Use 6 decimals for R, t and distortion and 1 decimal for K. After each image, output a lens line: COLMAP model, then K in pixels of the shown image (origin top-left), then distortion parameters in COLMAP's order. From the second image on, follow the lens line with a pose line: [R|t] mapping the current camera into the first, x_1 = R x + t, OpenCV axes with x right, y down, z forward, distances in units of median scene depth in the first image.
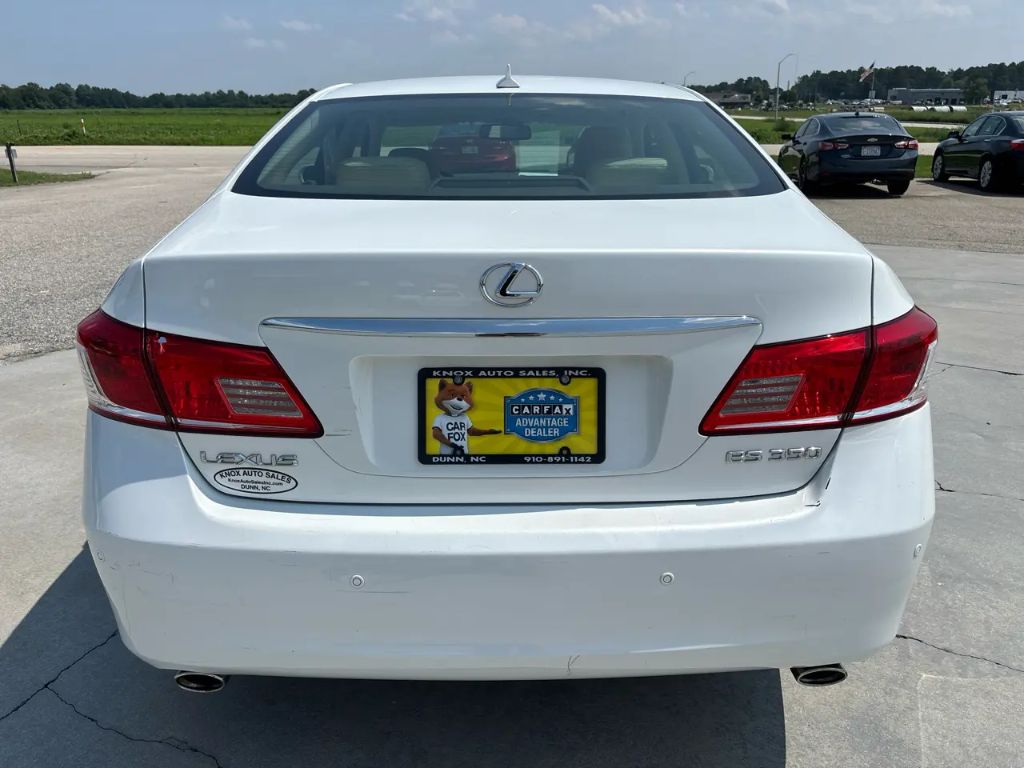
lens RADIAL K [[787.8, 0, 508.3], [0, 787.8, 389.7], [0, 0, 1]] dist [0.039408, -0.046884]
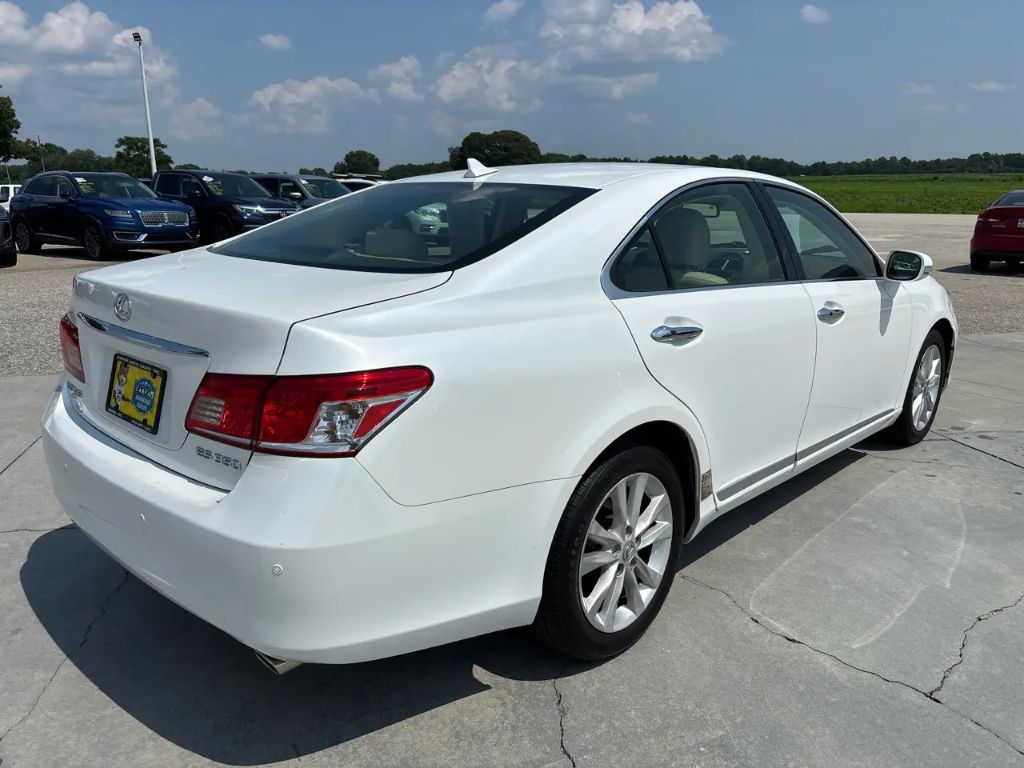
lens RADIAL K [[787.8, 0, 512.3], [0, 787.8, 382.9], [0, 0, 1]] dist [0.039408, -0.046884]
pose [[0.713817, 0.170945, -0.679149, 1.554045], [-0.227209, 0.973826, 0.006310, -0.159238], [0.662451, 0.149804, 0.733974, 0.333915]]
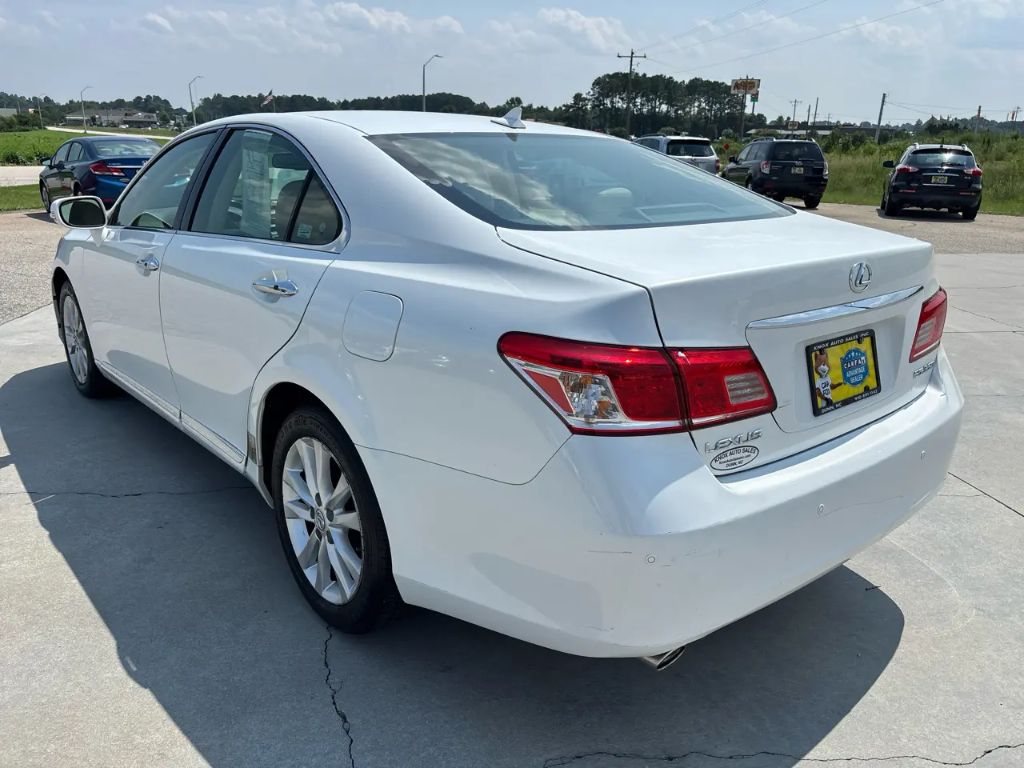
lens RADIAL K [[787.8, 0, 510.1], [0, 787.8, 379.9], [0, 0, 1]] dist [0.039408, -0.046884]
pose [[0.767503, -0.165324, 0.619360, -1.307517], [0.186972, 0.981895, 0.030401, -0.103627], [-0.613172, 0.092470, 0.784519, 0.247288]]
